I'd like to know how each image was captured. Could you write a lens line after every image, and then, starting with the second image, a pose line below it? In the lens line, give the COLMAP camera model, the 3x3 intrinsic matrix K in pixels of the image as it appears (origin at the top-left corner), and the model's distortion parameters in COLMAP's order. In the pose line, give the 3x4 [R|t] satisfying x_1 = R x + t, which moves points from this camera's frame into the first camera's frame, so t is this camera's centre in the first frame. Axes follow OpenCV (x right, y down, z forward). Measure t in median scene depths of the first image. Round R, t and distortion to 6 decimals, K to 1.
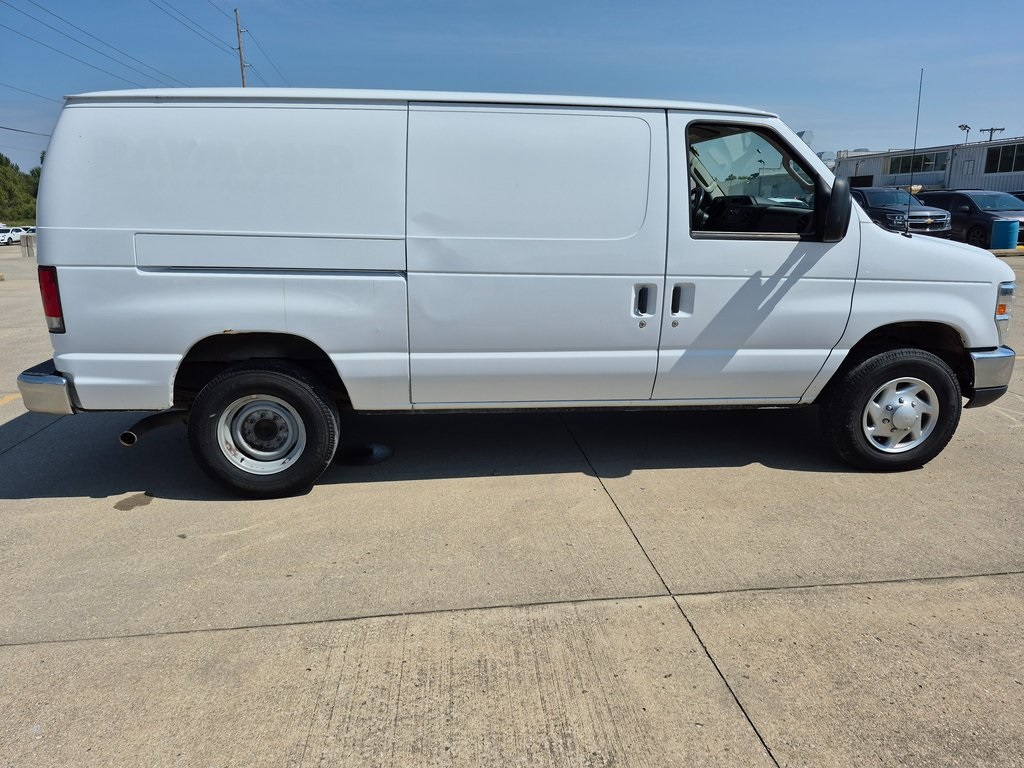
lens RADIAL K [[712.2, 0, 512.0], [0, 712.2, 384.0], [0, 0, 1]] dist [0.088117, -0.138139]
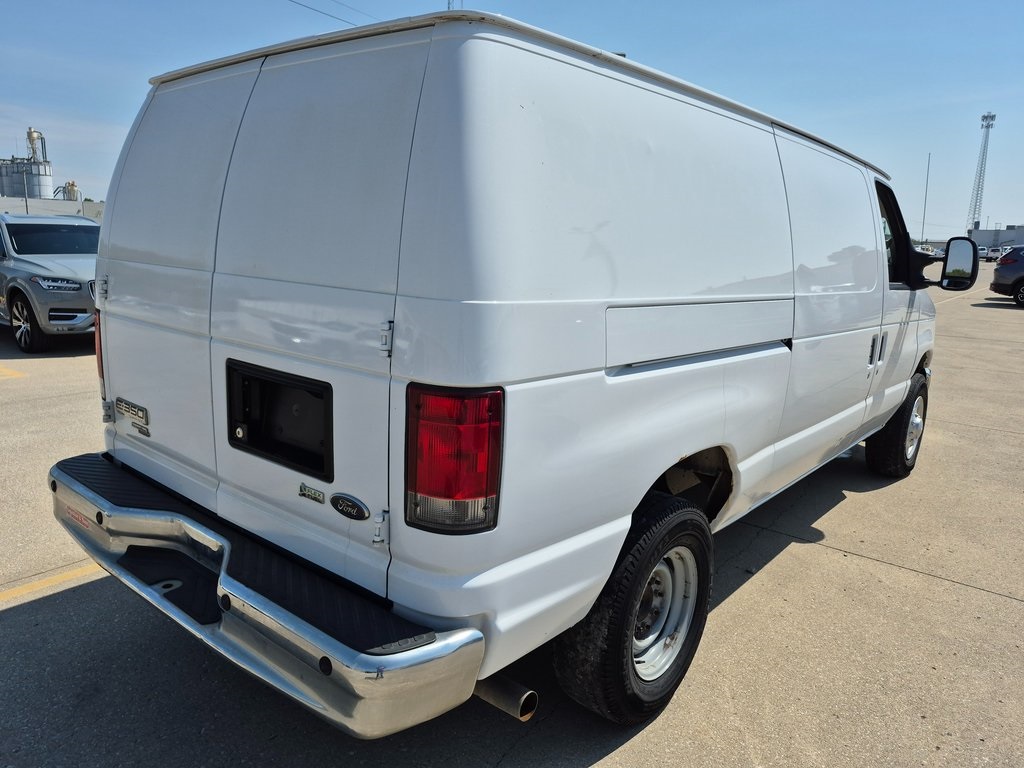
lens RADIAL K [[712.2, 0, 512.0], [0, 712.2, 384.0], [0, 0, 1]] dist [0.088117, -0.138139]
pose [[0.724606, -0.111354, 0.680108, -0.800906], [0.137199, 0.990414, 0.015984, -0.146639], [-0.675369, 0.081728, 0.732938, 0.573000]]
